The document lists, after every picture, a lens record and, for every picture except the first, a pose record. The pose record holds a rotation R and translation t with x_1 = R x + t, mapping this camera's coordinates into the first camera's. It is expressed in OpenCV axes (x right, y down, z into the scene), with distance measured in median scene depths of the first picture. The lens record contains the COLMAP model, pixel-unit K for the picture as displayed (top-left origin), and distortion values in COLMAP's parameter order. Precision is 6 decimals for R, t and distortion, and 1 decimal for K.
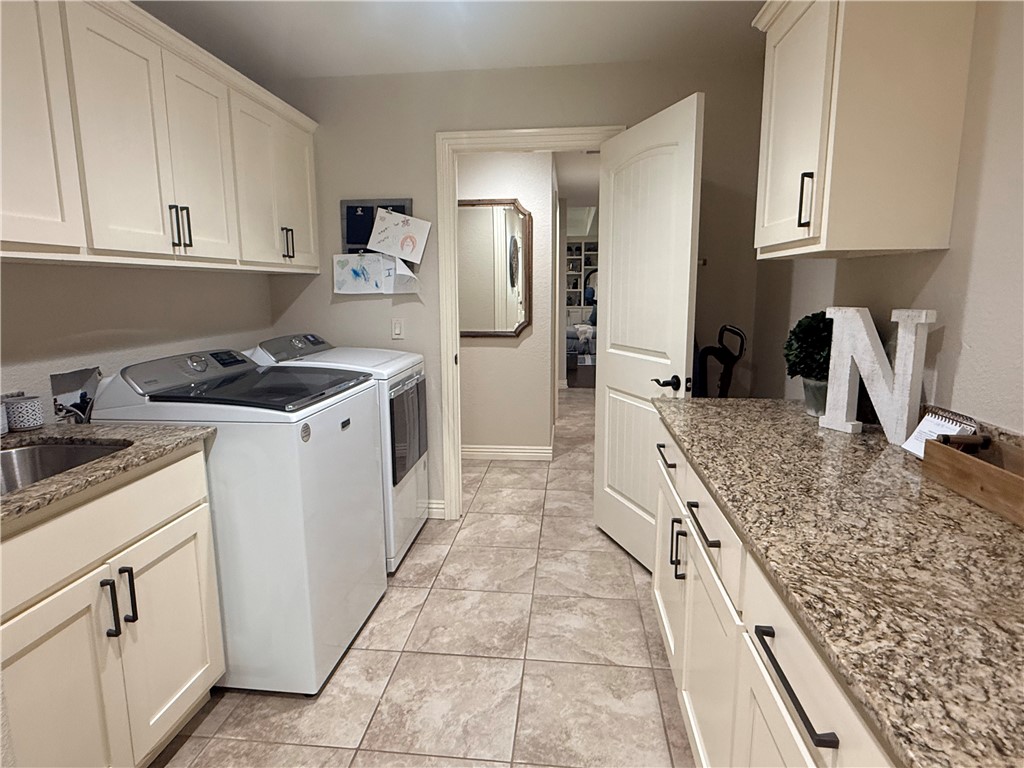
lens RADIAL K [[573.5, 0, 507.7], [0, 573.5, 380.9], [0, 0, 1]] dist [0.002773, 0.000770]
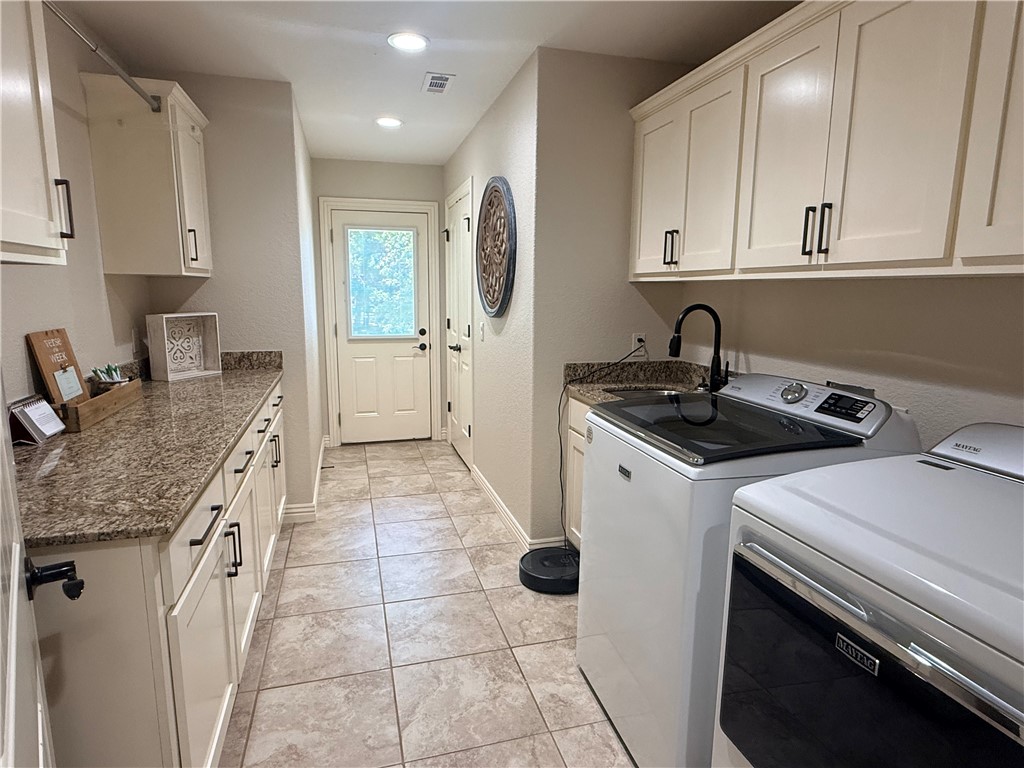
lens RADIAL K [[573.5, 0, 507.7], [0, 573.5, 380.9], [0, 0, 1]] dist [0.002773, 0.000770]
pose [[-0.927706, 0.060280, -0.368414, 0.179178], [-0.059969, 0.949997, 0.306447, -0.319387], [0.368464, 0.306386, -0.877703, 1.804695]]
